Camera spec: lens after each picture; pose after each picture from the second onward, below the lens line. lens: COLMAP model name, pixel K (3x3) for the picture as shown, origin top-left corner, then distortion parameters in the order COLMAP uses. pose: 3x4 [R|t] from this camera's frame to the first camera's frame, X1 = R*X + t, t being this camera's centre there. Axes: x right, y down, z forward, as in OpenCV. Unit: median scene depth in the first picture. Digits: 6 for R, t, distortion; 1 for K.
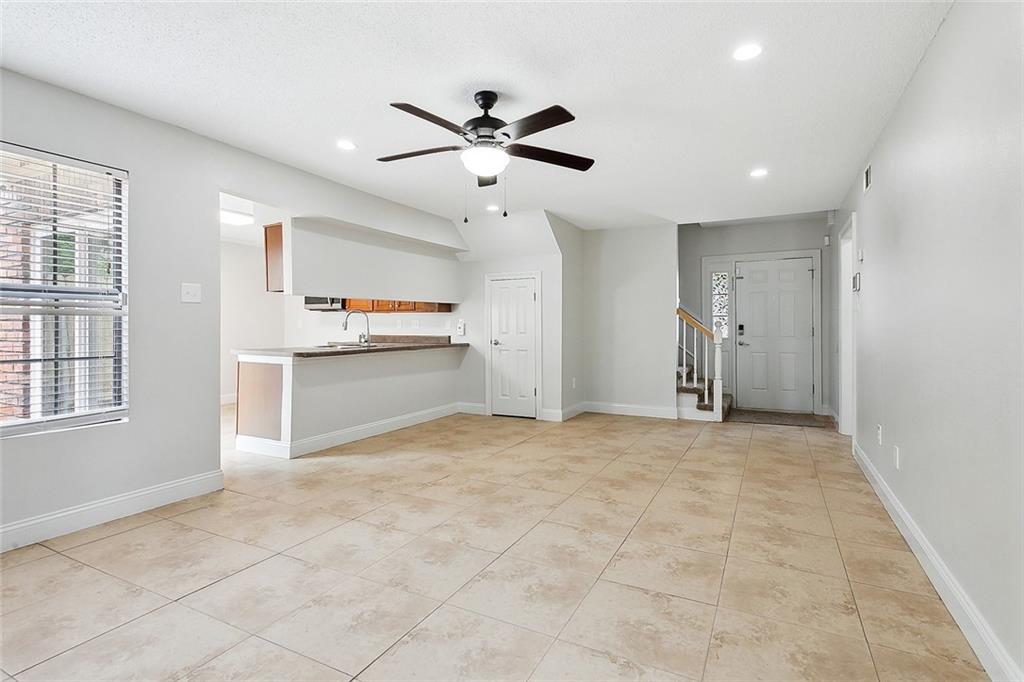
lens RADIAL K [[500.3, 0, 512.5], [0, 500.3, 334.5], [0, 0, 1]] dist [-0.000556, 0.000673]
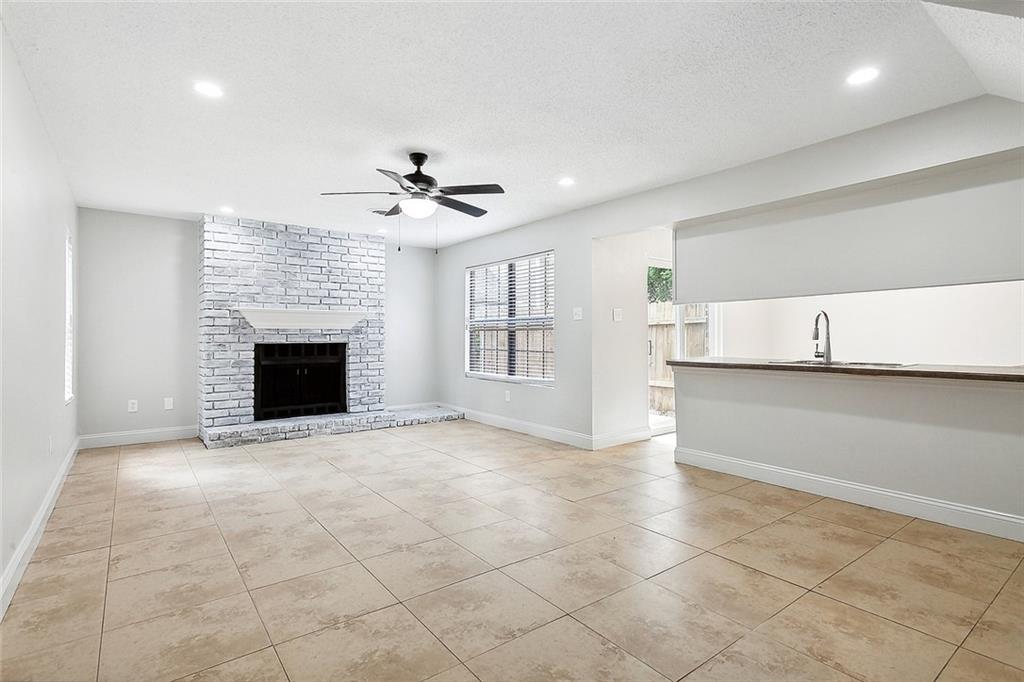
lens RADIAL K [[500.3, 0, 510.2], [0, 500.3, 337.2], [0, 0, 1]] dist [-0.000556, 0.000673]
pose [[-0.428941, 0.002039, -0.903330, 1.051085], [-0.011803, 0.999899, 0.007861, -0.026778], [0.903256, 0.014034, -0.428873, 1.844364]]
